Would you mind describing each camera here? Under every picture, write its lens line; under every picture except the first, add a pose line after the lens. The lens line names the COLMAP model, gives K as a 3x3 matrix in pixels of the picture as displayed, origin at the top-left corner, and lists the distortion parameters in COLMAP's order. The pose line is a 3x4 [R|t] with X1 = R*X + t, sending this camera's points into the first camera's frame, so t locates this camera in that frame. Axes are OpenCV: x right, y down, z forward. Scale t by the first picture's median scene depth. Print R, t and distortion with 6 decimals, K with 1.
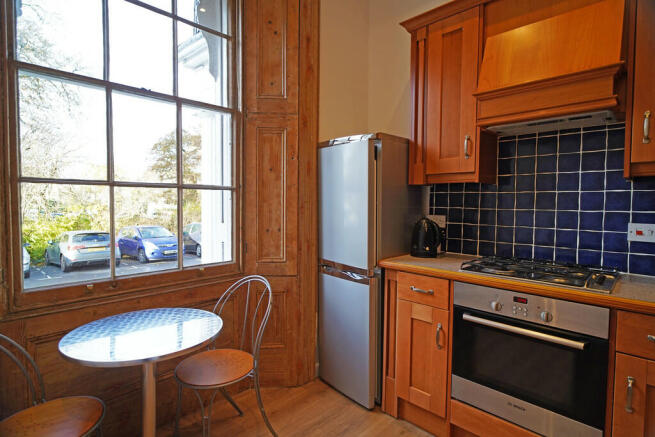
lens RADIAL K [[334.9, 0, 328.0], [0, 334.9, 216.8], [0, 0, 1]] dist [-0.004762, -0.000098]
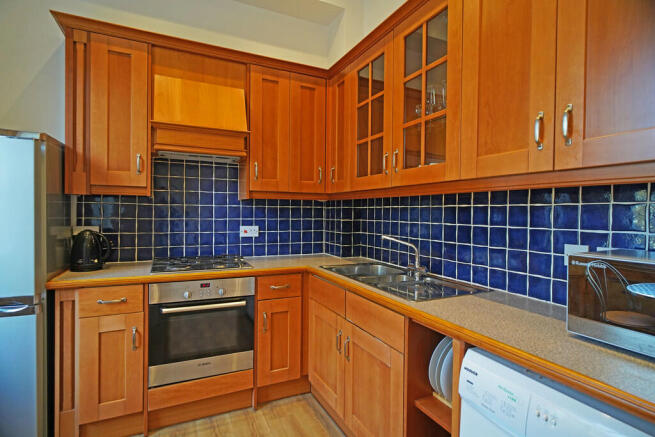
lens RADIAL K [[334.9, 0, 328.6], [0, 334.9, 216.3], [0, 0, 1]] dist [-0.004762, -0.000098]
pose [[0.348923, -0.017326, 0.936991, -0.426577], [0.030002, 0.999523, 0.007310, -0.024621], [-0.936671, 0.025561, 0.349276, 0.024547]]
